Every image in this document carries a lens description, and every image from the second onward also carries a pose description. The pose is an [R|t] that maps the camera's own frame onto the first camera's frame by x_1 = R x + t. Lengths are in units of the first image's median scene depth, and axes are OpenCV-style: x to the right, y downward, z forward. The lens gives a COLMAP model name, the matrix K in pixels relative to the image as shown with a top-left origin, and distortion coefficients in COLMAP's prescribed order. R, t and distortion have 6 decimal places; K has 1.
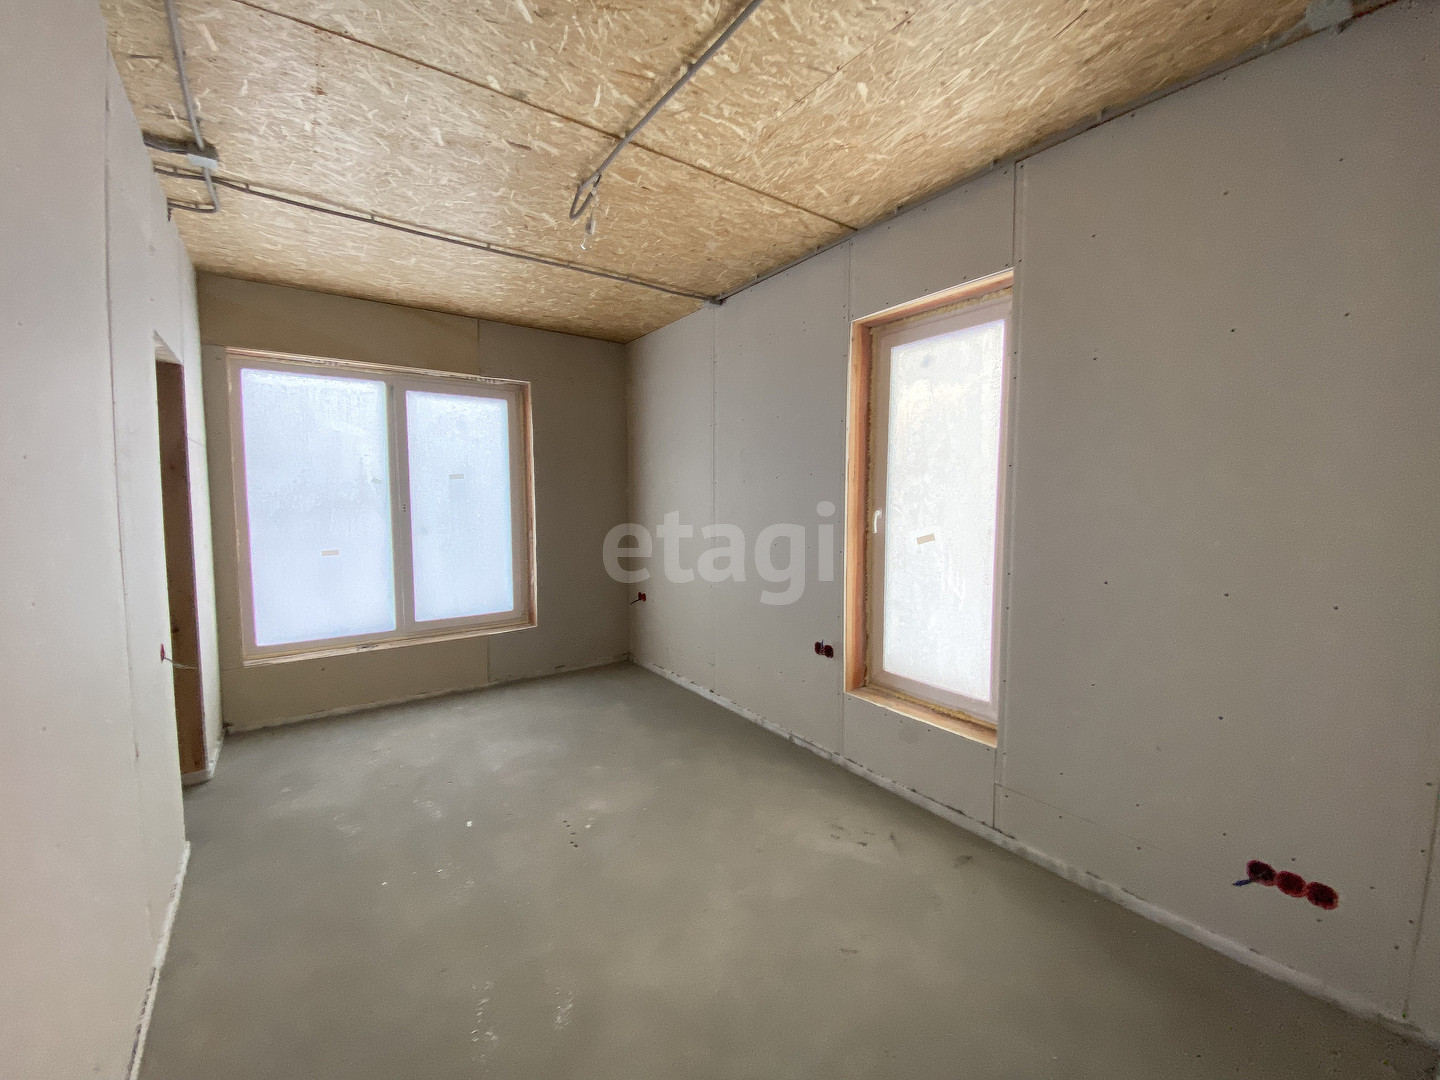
lens RADIAL K [[590.6, 0, 720.0], [0, 590.6, 540.0], [0, 0, 1]] dist [0.013401, -0.017390]
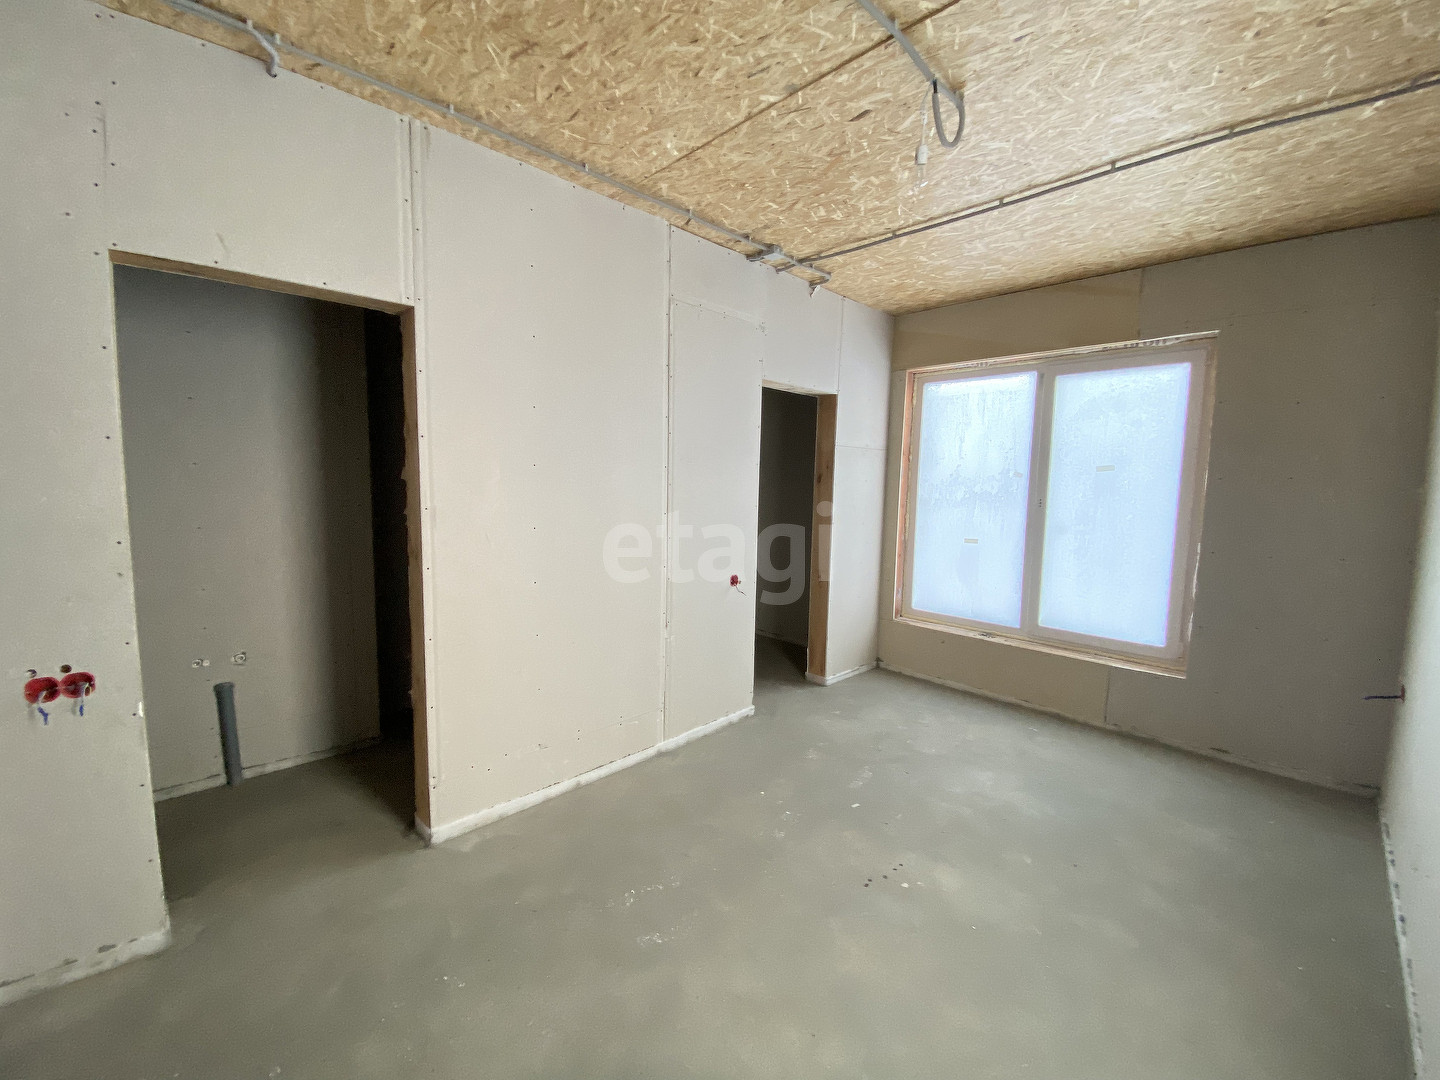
lens RADIAL K [[590.6, 0, 720.0], [0, 590.6, 540.0], [0, 0, 1]] dist [0.013401, -0.017390]
pose [[0.135445, 0.103853, -0.985327, 0.348646], [-0.095210, 0.991253, 0.091390, -0.035399], [0.986200, 0.081435, 0.144149, 0.389765]]
